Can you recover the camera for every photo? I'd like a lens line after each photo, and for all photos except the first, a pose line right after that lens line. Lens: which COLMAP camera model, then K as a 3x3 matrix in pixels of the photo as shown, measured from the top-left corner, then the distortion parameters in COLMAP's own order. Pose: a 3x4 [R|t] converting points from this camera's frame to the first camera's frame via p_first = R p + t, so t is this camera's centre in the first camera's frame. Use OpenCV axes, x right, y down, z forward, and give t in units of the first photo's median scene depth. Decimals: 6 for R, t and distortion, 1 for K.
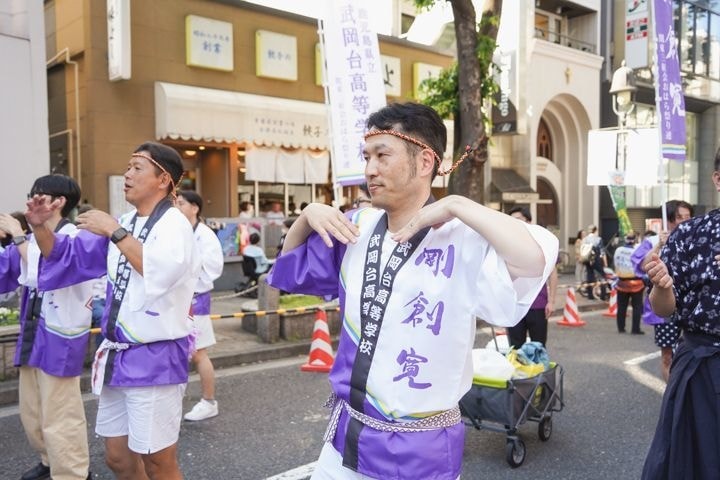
lens RADIAL K [[607.7, 0, 386.0], [0, 607.7, 241.7], [0, 0, 1]] dist [-0.010973, 0.000886]
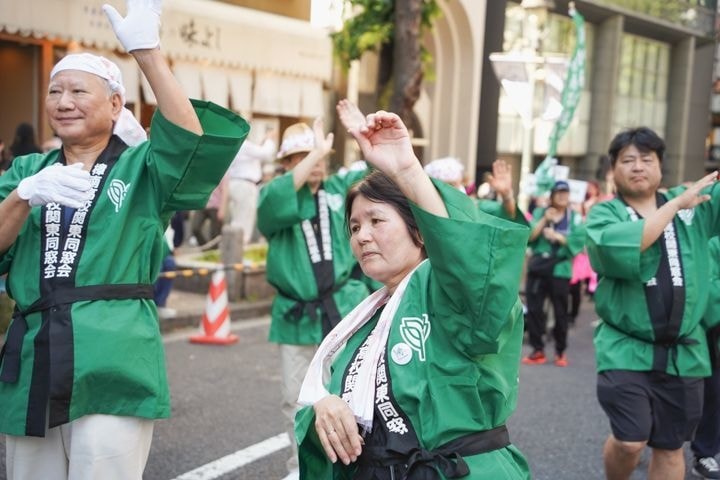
lens RADIAL K [[1236.3, 0, 360.0], [0, 1236.3, 240.0], [0, 0, 1]] dist [0.438590, -0.157798]
pose [[0.935751, 0.021350, 0.352015, -0.421698], [-0.035973, 0.998738, 0.035052, 0.002423], [-0.350822, -0.045463, 0.935338, -0.490169]]
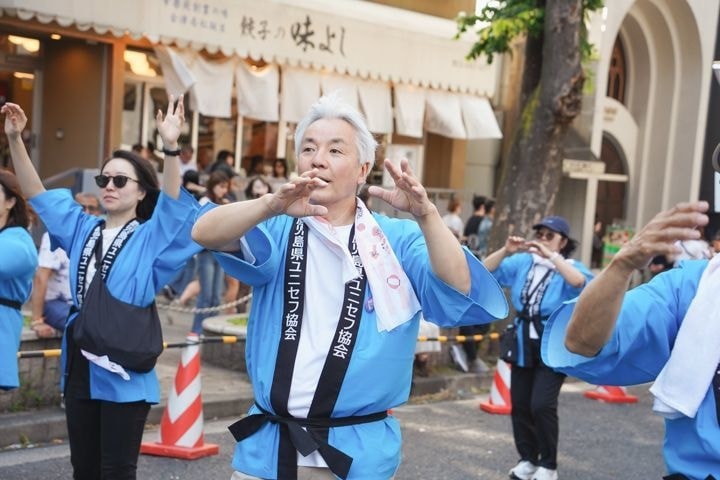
lens RADIAL K [[1236.3, 0, 360.0], [0, 1236.3, 240.0], [0, 0, 1]] dist [0.438590, -0.157798]
pose [[0.987698, 0.070523, 0.139570, -0.180429], [-0.072751, 0.997290, 0.010920, -0.003864], [-0.138421, -0.020940, 0.990152, -0.190775]]
